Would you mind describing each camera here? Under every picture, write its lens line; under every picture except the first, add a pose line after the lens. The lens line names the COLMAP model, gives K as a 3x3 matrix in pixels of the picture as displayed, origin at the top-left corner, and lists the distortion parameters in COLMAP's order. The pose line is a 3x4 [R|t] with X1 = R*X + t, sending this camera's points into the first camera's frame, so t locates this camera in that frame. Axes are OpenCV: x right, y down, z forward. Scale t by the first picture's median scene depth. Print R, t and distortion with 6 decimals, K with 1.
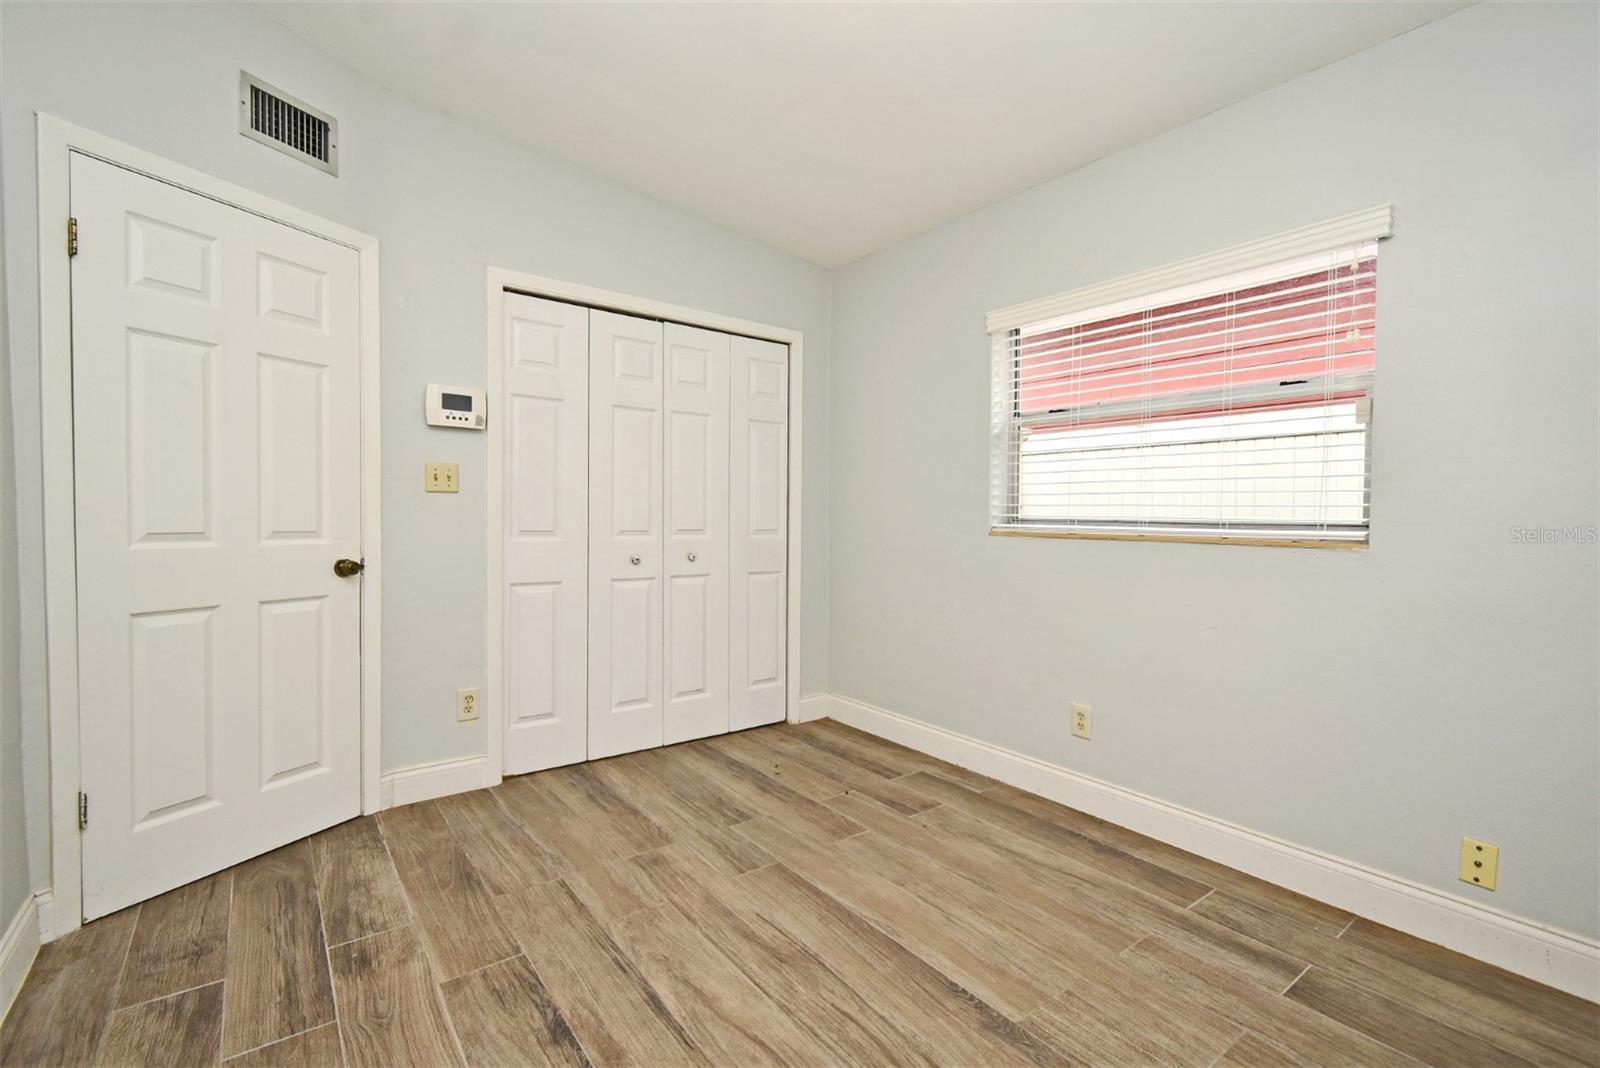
lens RADIAL K [[740.5, 0, 761.5], [0, 740.5, 533.5], [0, 0, 1]] dist [-0.000578, -0.000529]
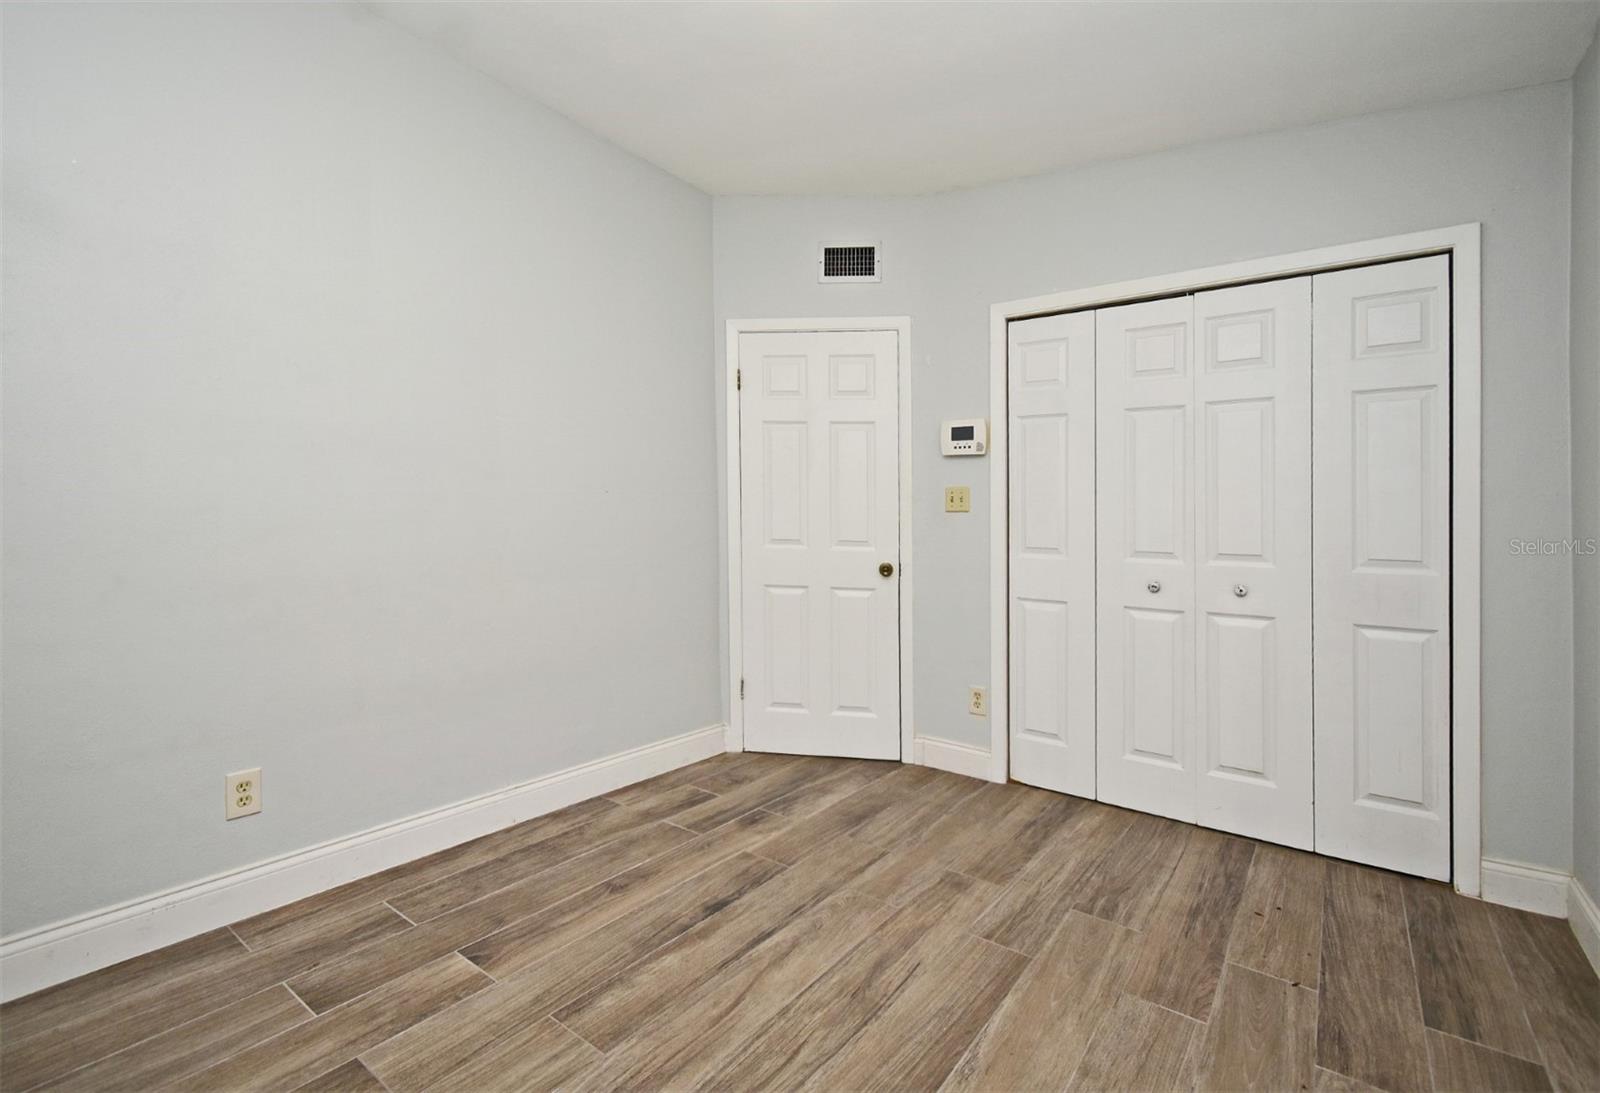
lens RADIAL K [[719.4, 0, 794.3], [0, 719.4, 551.5], [0, 0, 1]] dist [0.000938, -0.000508]
pose [[0.273140, 0.027776, -0.961573, 0.607632], [-0.044118, 0.998893, 0.016322, -0.000210], [0.960962, 0.037965, 0.274063, 0.453331]]
